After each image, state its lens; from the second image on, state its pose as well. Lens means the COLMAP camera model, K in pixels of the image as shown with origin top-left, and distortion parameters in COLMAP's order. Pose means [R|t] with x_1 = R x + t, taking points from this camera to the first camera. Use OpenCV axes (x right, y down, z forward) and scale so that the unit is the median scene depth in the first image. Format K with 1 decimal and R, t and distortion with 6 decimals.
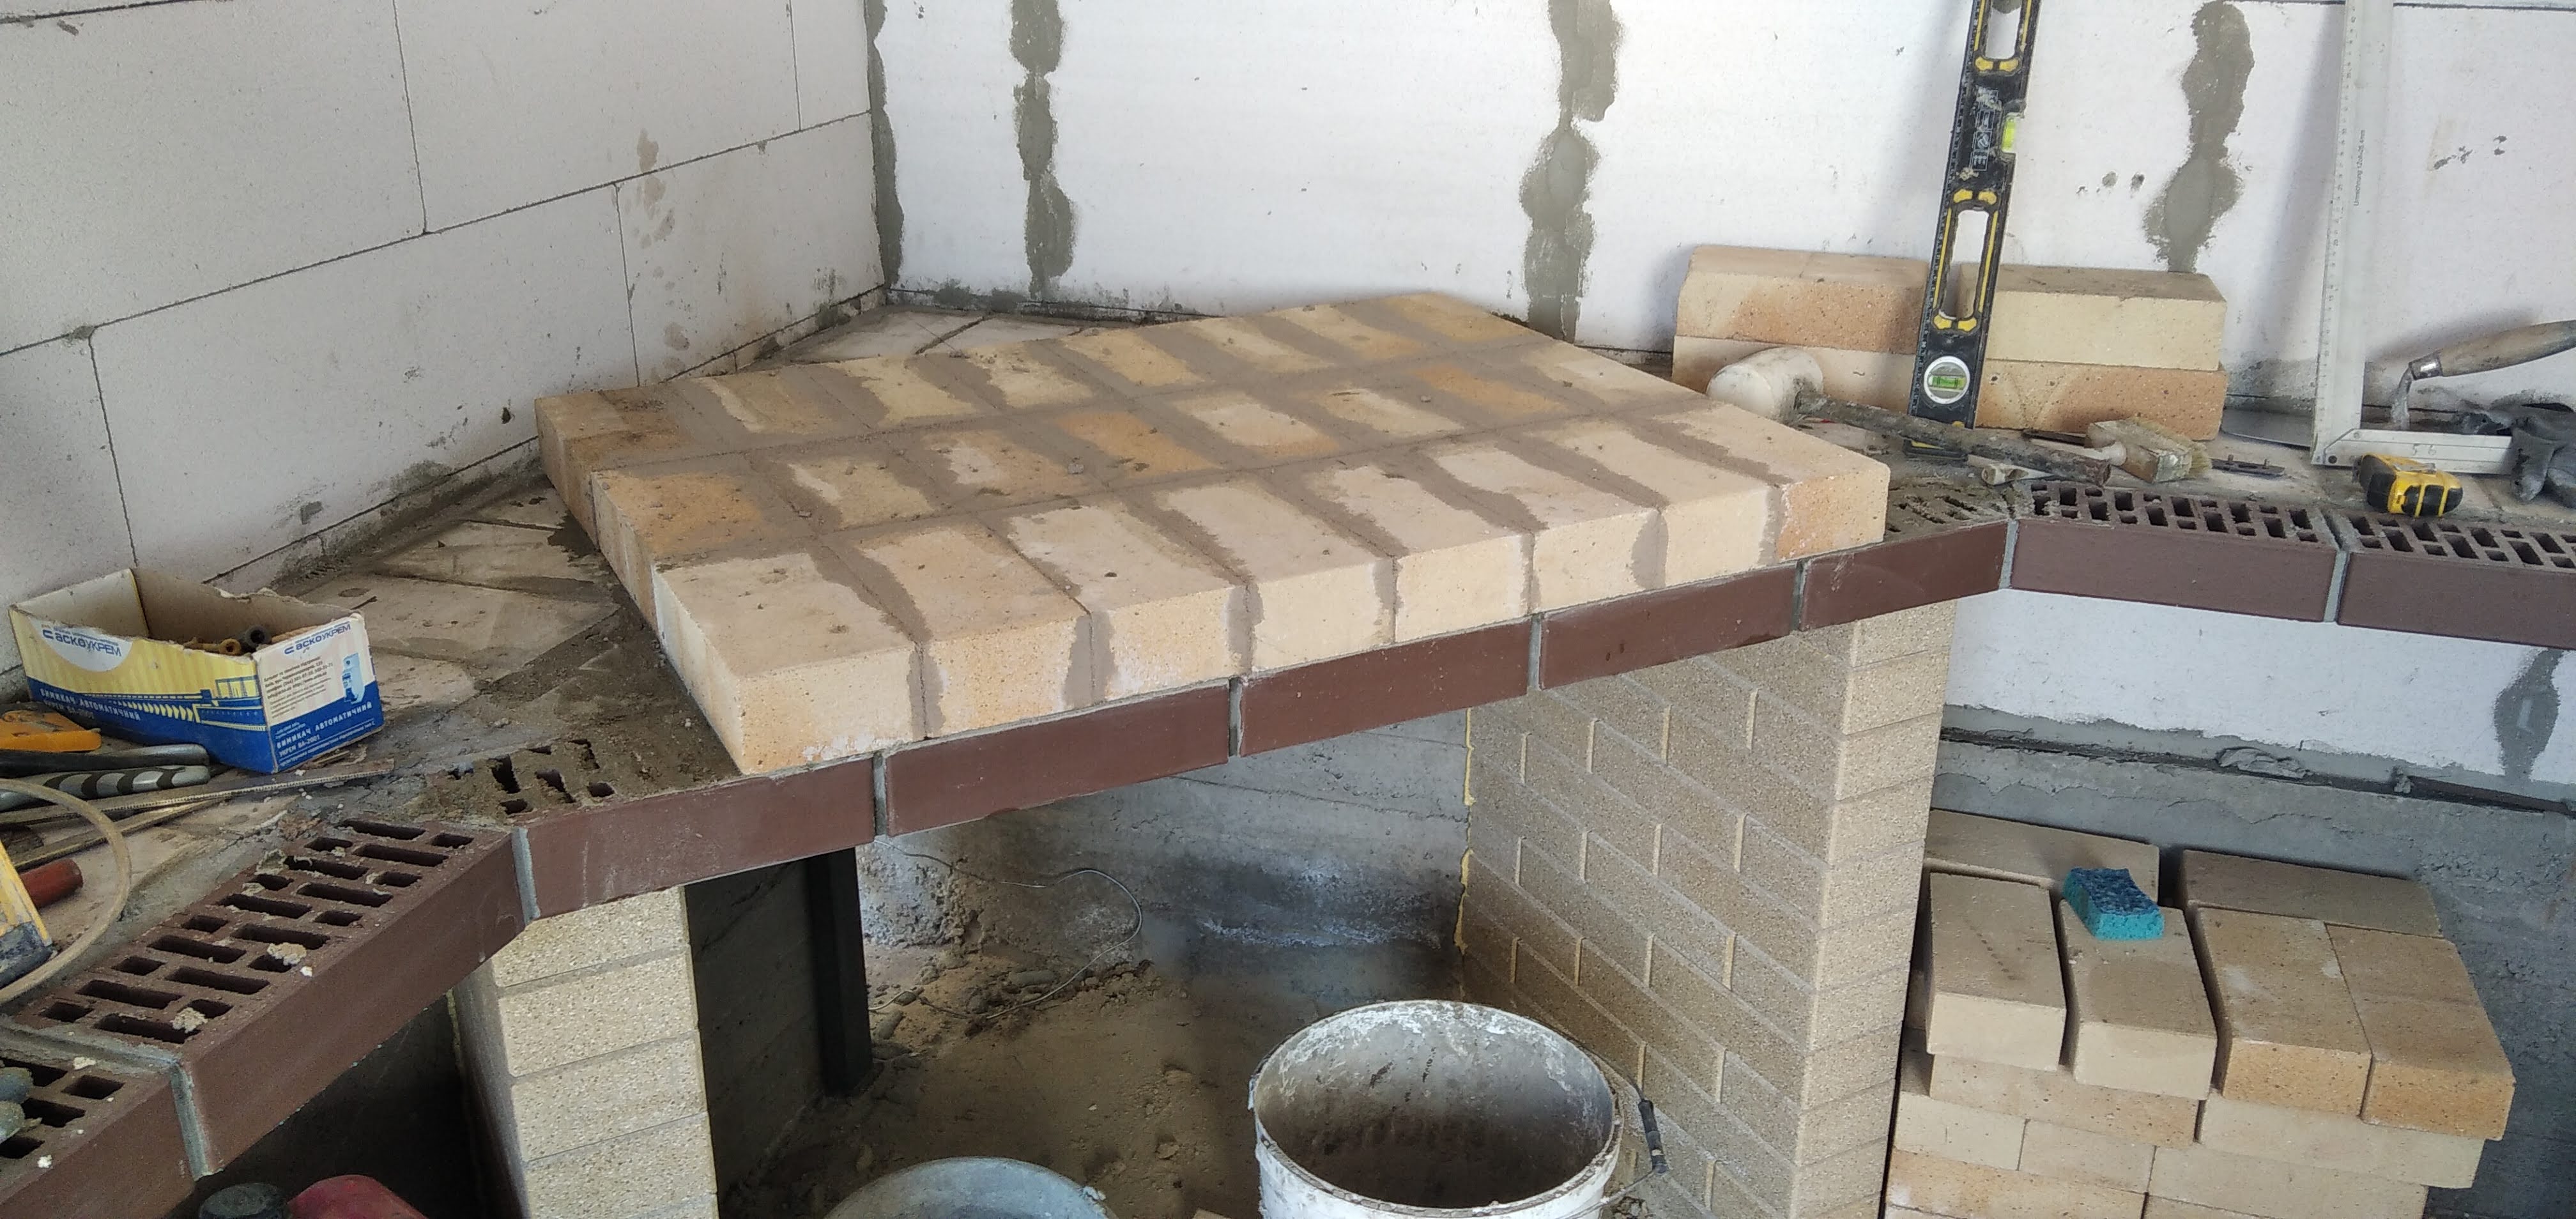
lens RADIAL K [[2006.7, 0, 1288.0], [0, 2006.7, 609.5], [0, 0, 1]] dist [0.098160, -0.164251]
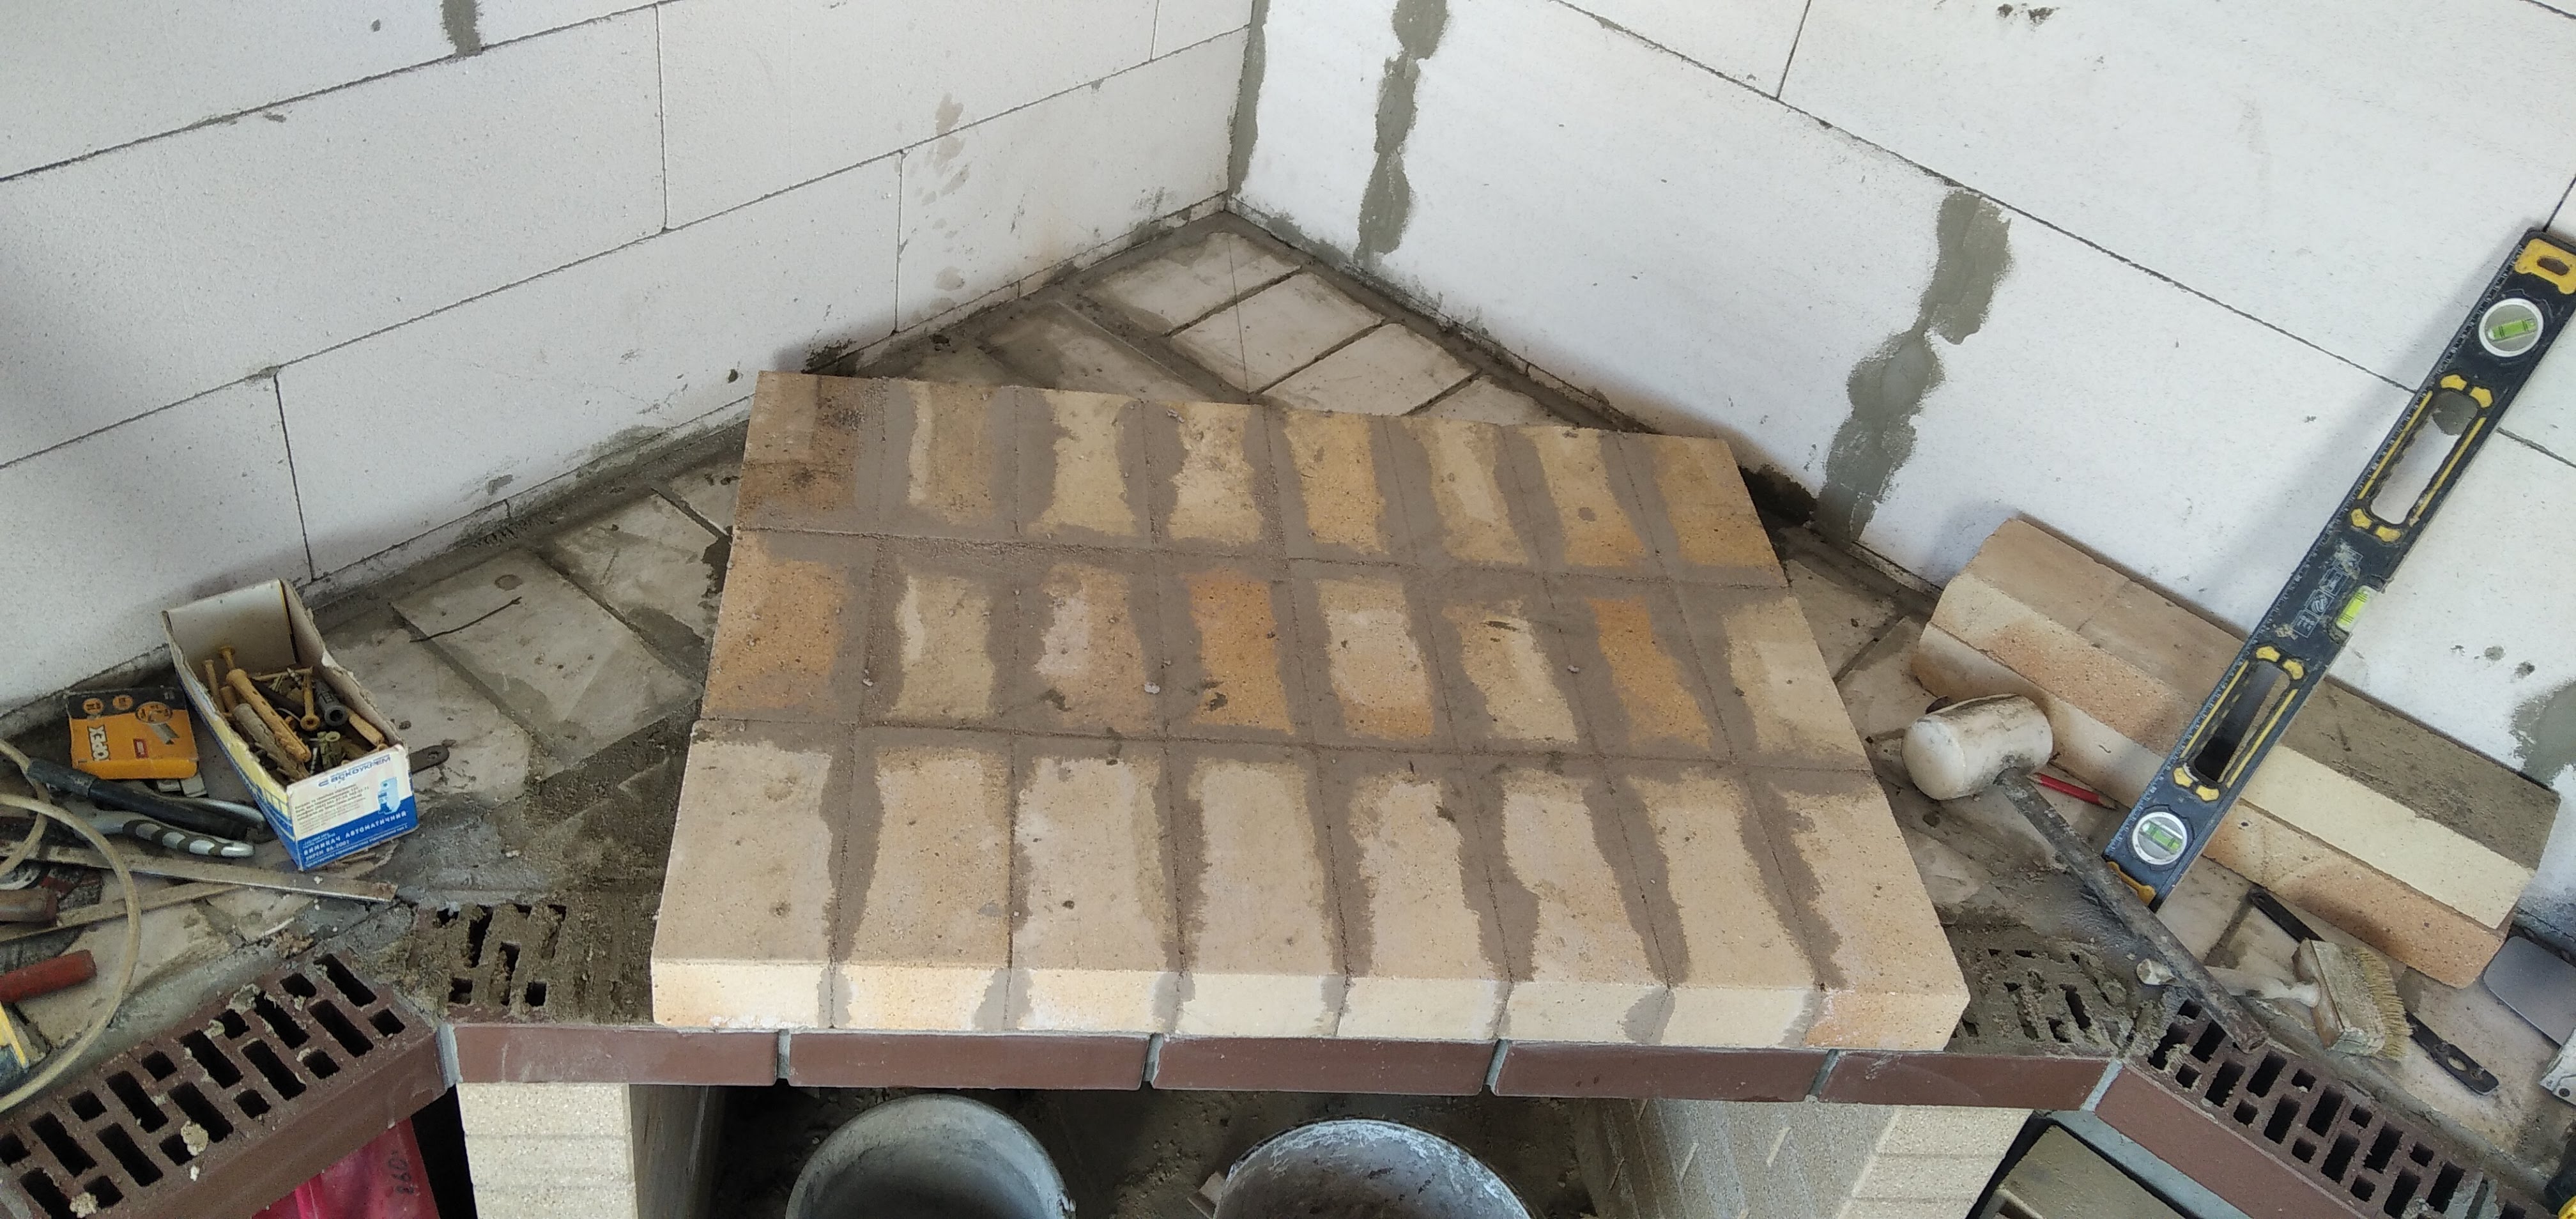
lens RADIAL K [[2006.7, 0, 1288.0], [0, 2006.7, 609.5], [0, 0, 1]] dist [0.098160, -0.164251]
pose [[0.913501, 0.349246, -0.208672, 0.136458], [-0.279162, 0.911201, 0.302955, -0.387335], [0.295948, -0.218497, 0.929879, 0.093851]]
